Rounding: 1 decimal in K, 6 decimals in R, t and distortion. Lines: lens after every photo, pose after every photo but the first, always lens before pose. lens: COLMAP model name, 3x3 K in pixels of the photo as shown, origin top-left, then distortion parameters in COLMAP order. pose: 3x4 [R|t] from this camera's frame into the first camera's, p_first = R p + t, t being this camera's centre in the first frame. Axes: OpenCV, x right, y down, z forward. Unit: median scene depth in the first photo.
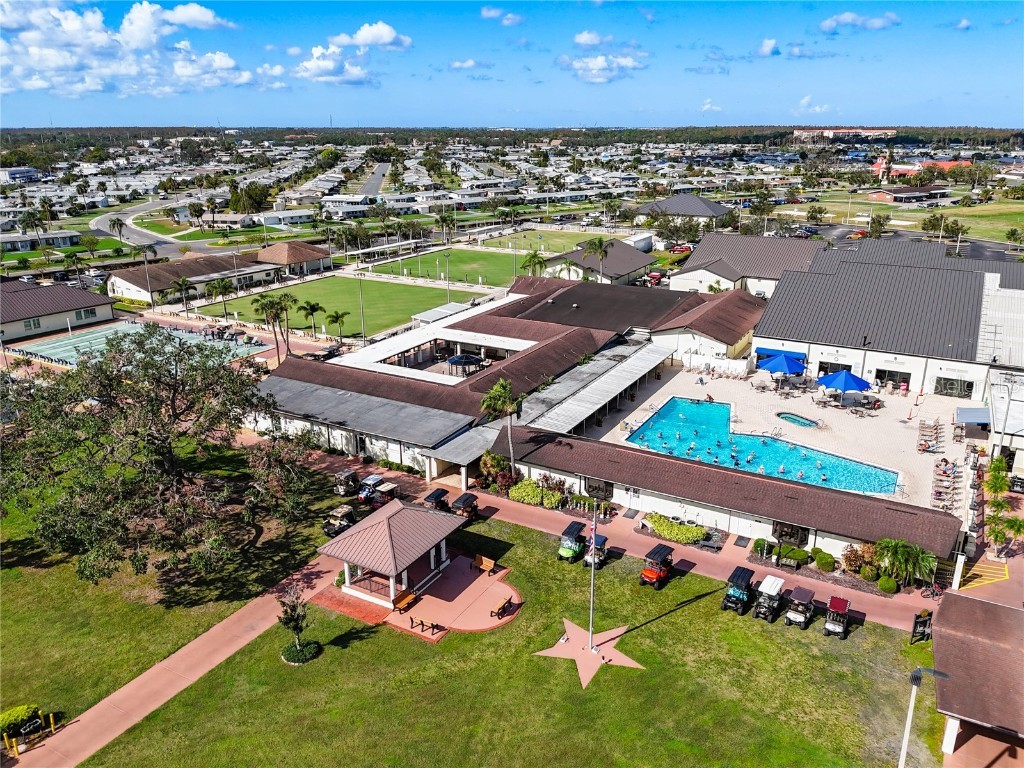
lens RADIAL K [[766.9, 0, 512.0], [0, 766.9, 384.0], [0, 0, 1]] dist [0.047833, -0.050925]
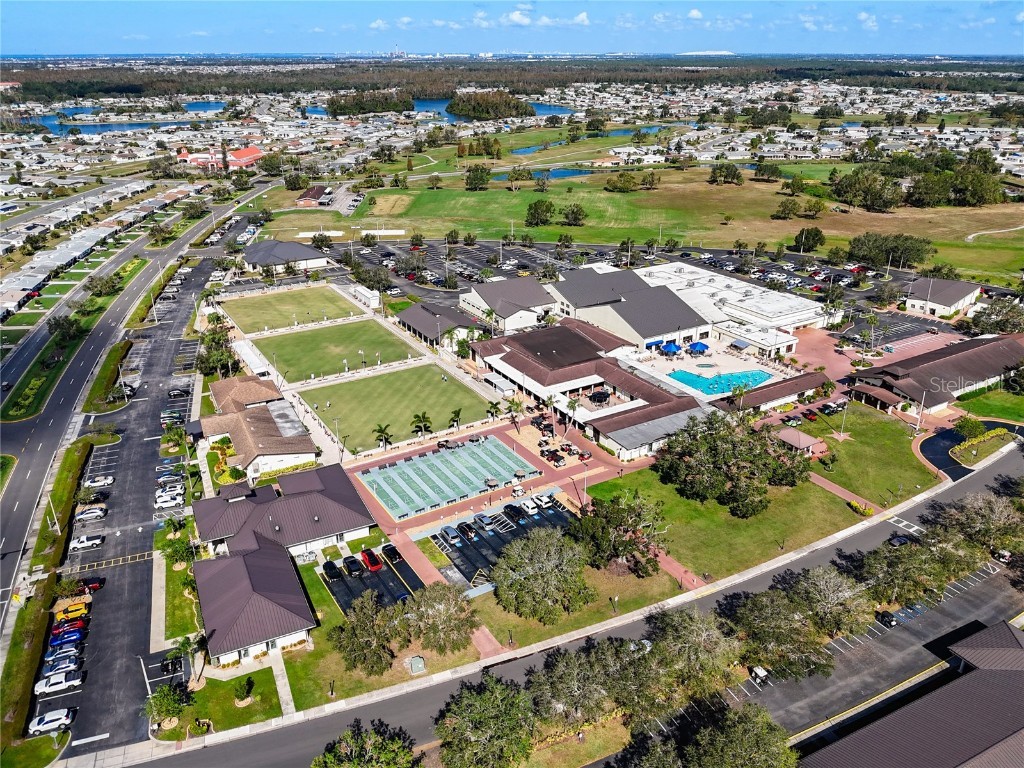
lens RADIAL K [[774.1, 0, 513.0], [0, 774.1, 385.0], [0, 0, 1]] dist [0.030018, -0.047417]
pose [[0.490750, -0.342882, 0.800997, -1.871431], [0.276457, 0.933086, 0.230047, -0.613331], [-0.826278, 0.108546, 0.552704, 0.118147]]
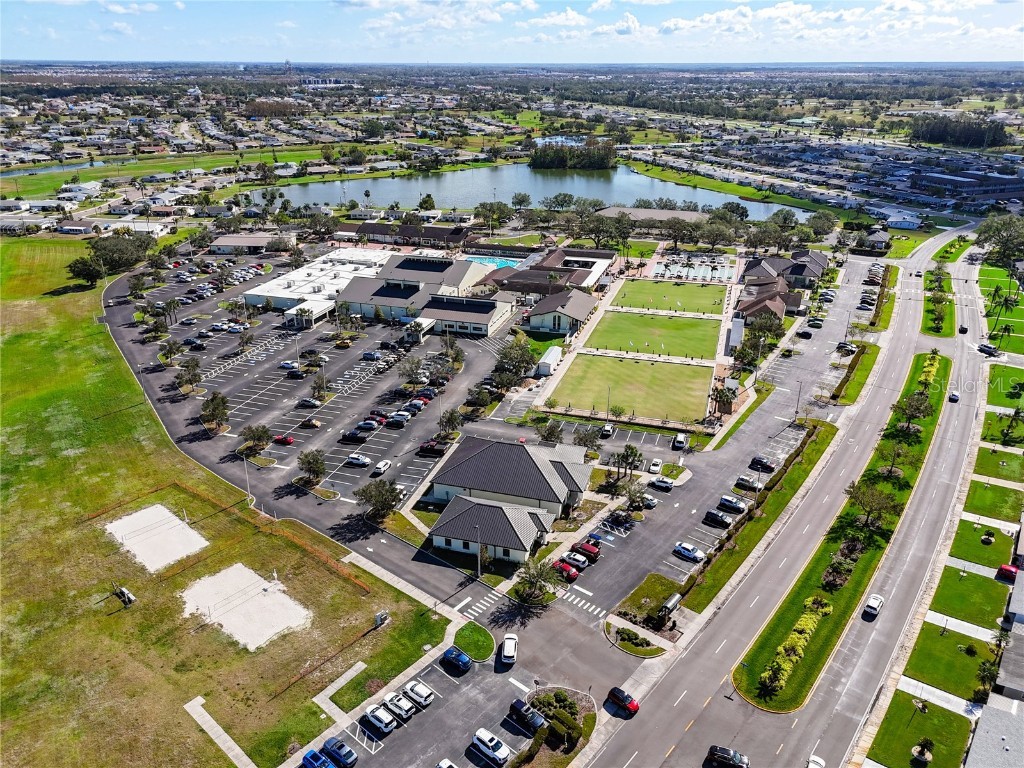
lens RADIAL K [[769.0, 0, 514.5], [0, 769.0, 356.1], [0, 0, 1]] dist [0.045539, -0.032634]
pose [[-0.975579, 0.076512, -0.205894, 0.971511], [-0.071810, 0.774763, 0.628160, -1.932357], [0.207581, 0.627605, -0.750348, 3.983100]]
